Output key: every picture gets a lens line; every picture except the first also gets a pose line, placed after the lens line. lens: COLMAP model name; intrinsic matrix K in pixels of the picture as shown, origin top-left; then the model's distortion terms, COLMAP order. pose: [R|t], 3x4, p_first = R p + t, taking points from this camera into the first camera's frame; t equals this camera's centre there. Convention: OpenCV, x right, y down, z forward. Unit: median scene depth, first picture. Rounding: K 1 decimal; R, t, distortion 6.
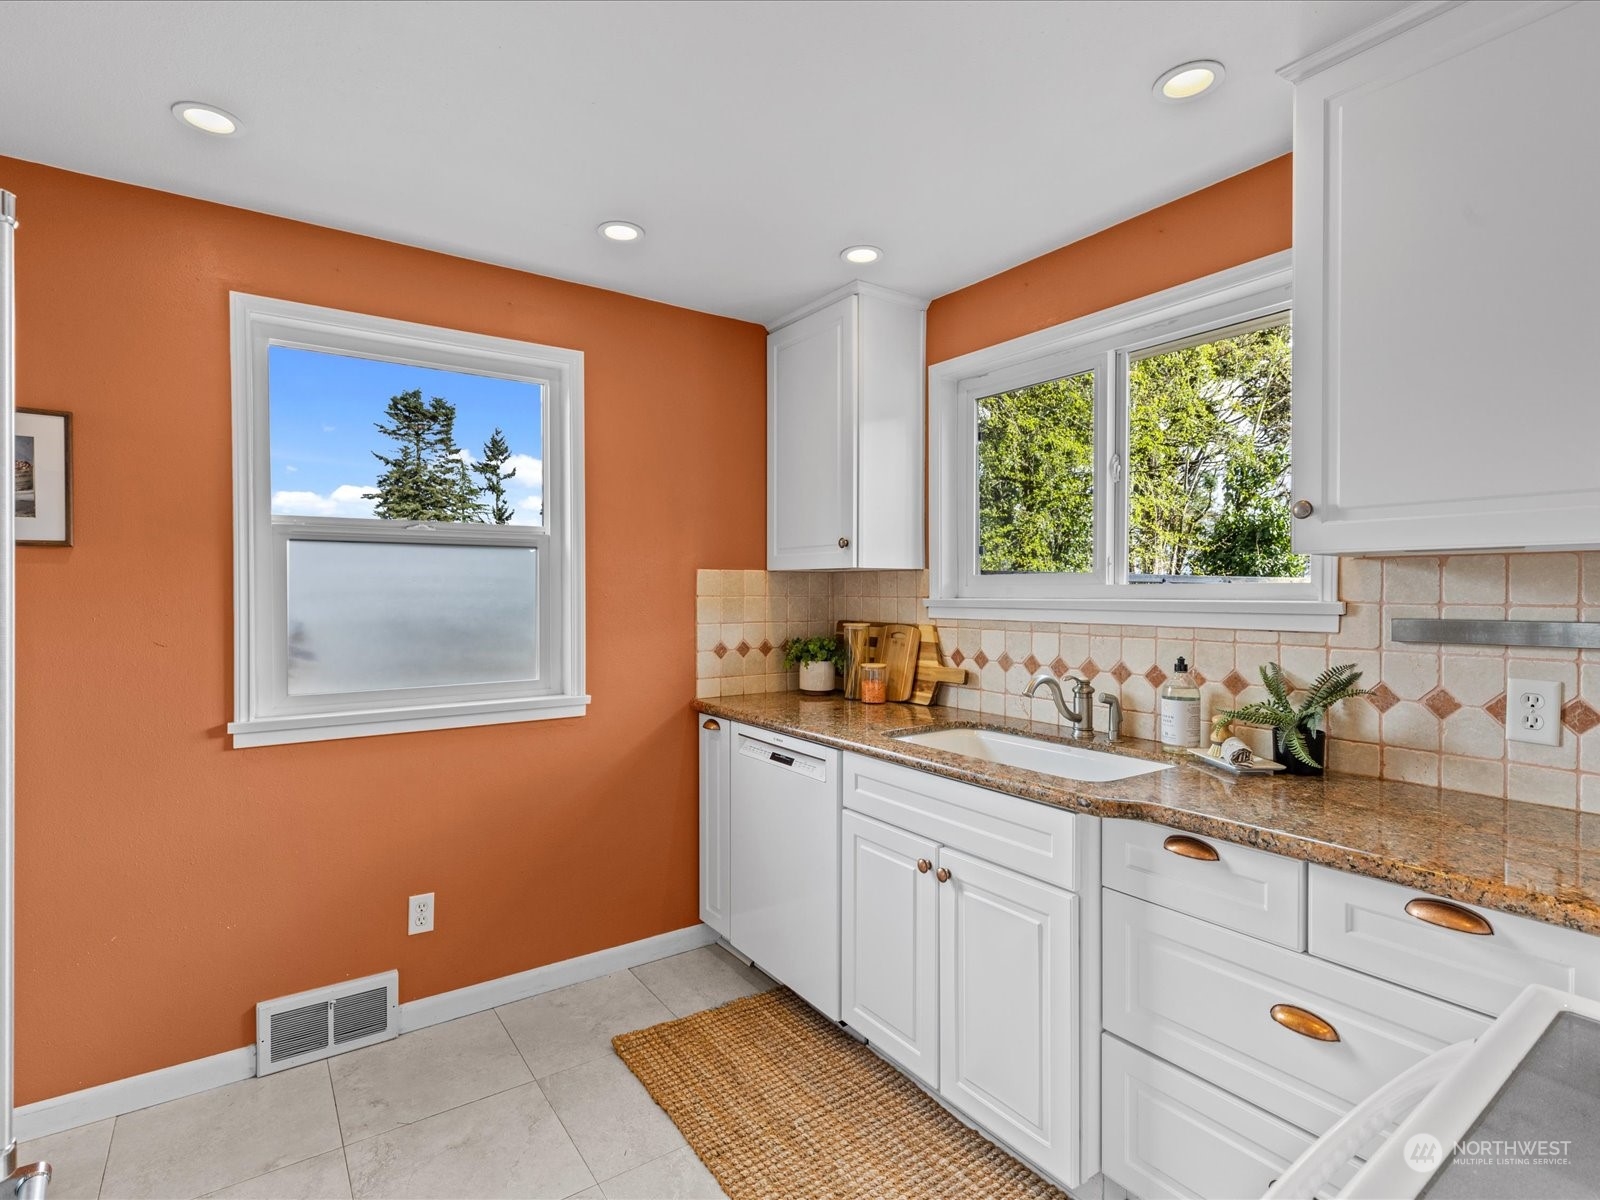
lens RADIAL K [[805.7, 0, 789.5], [0, 805.7, 599.0], [0, 0, 1]] dist [0.005949, -0.001873]
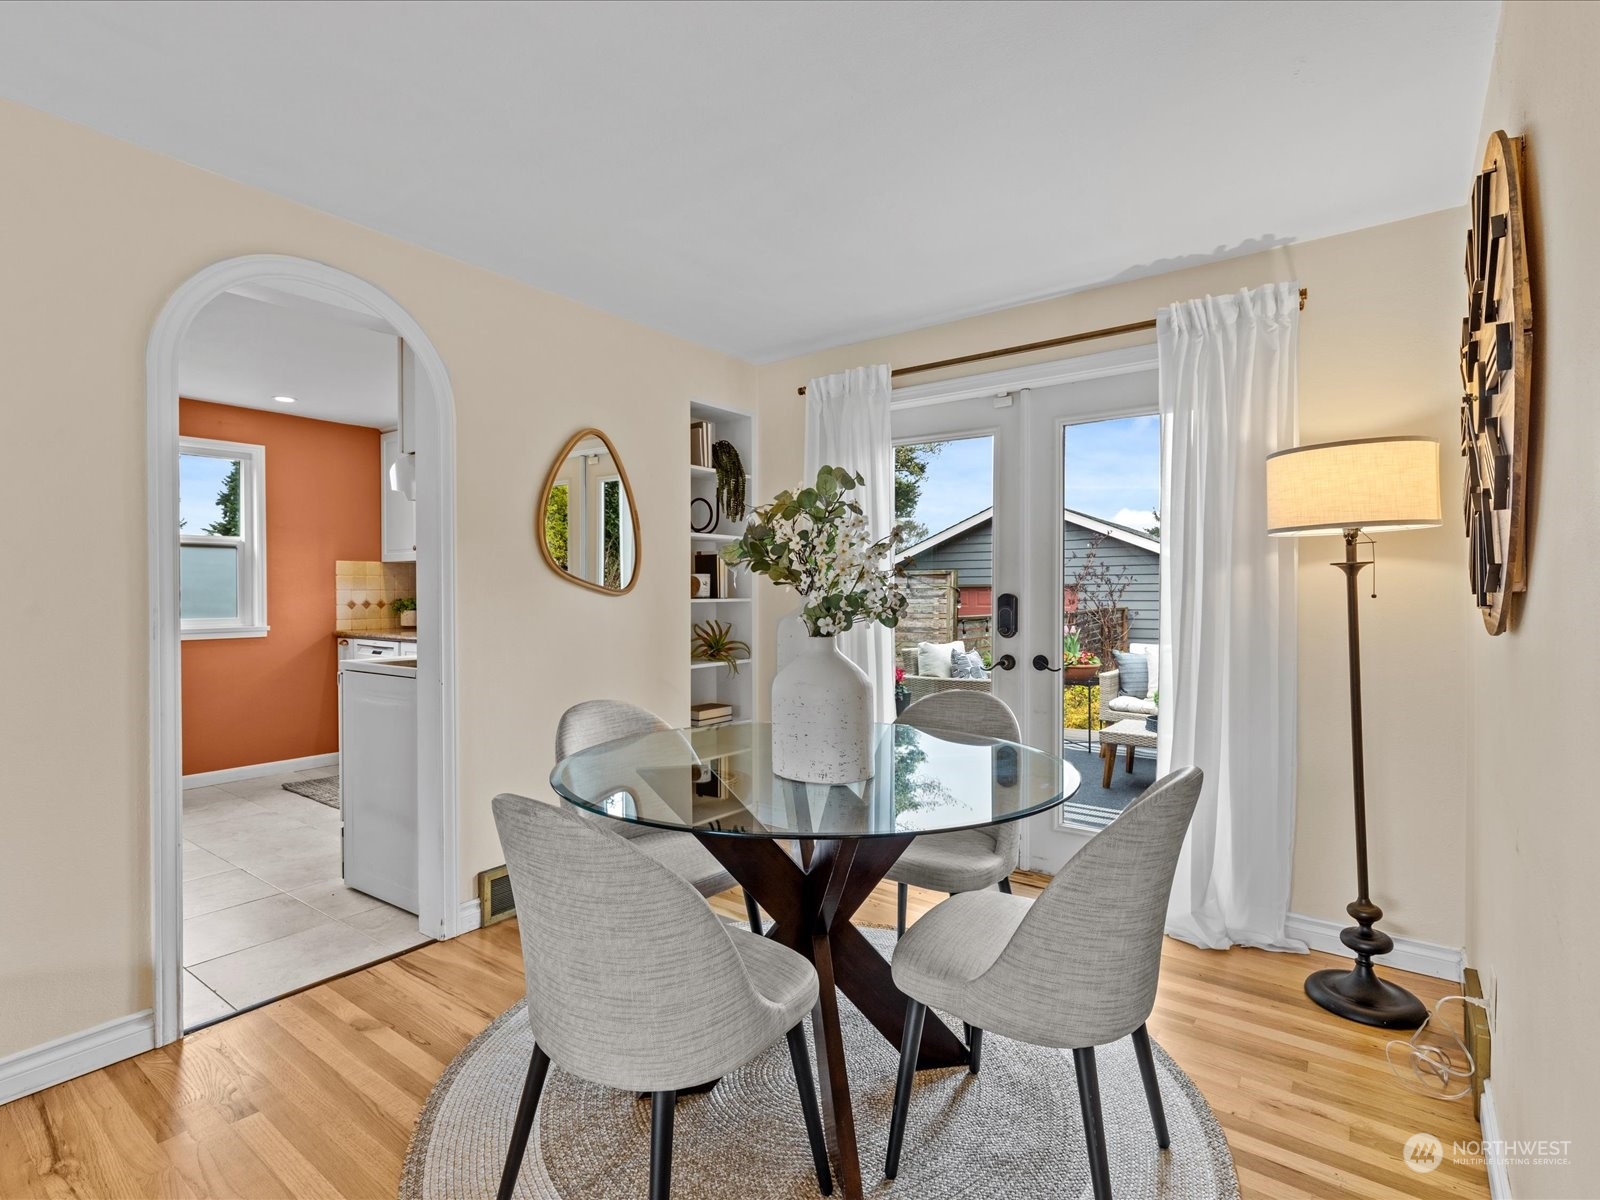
lens RADIAL K [[805.7, 0, 789.5], [0, 805.7, 599.0], [0, 0, 1]] dist [0.005949, -0.001873]
pose [[0.948132, -0.004413, 0.317846, 0.325444], [0.004064, 0.999990, 0.001761, 0.059972], [-0.317850, -0.000378, 0.948141, -1.255718]]
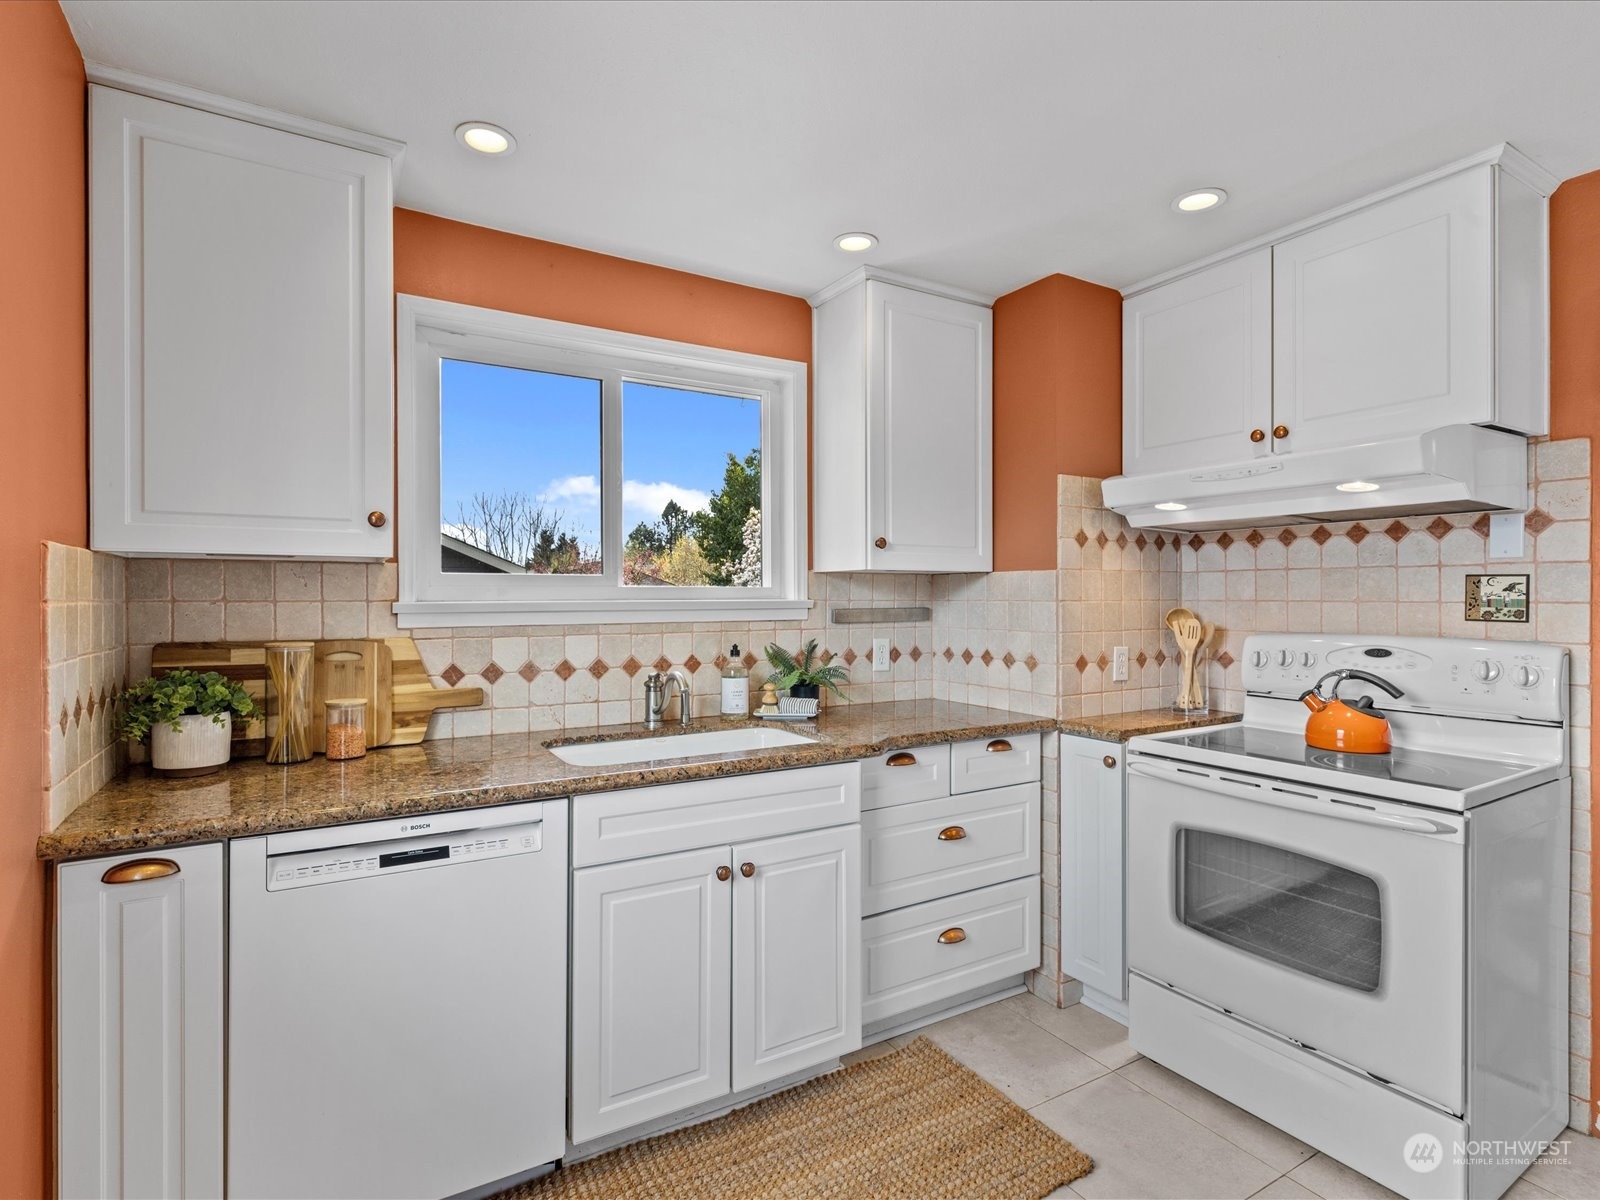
lens RADIAL K [[805.7, 0, 789.5], [0, 805.7, 599.0], [0, 0, 1]] dist [0.005949, -0.001873]
pose [[0.063032, -0.000792, 0.998011, -0.598993], [0.012856, 0.999917, -0.000019, 0.001157], [-0.997929, 0.012831, 0.063037, 0.641625]]
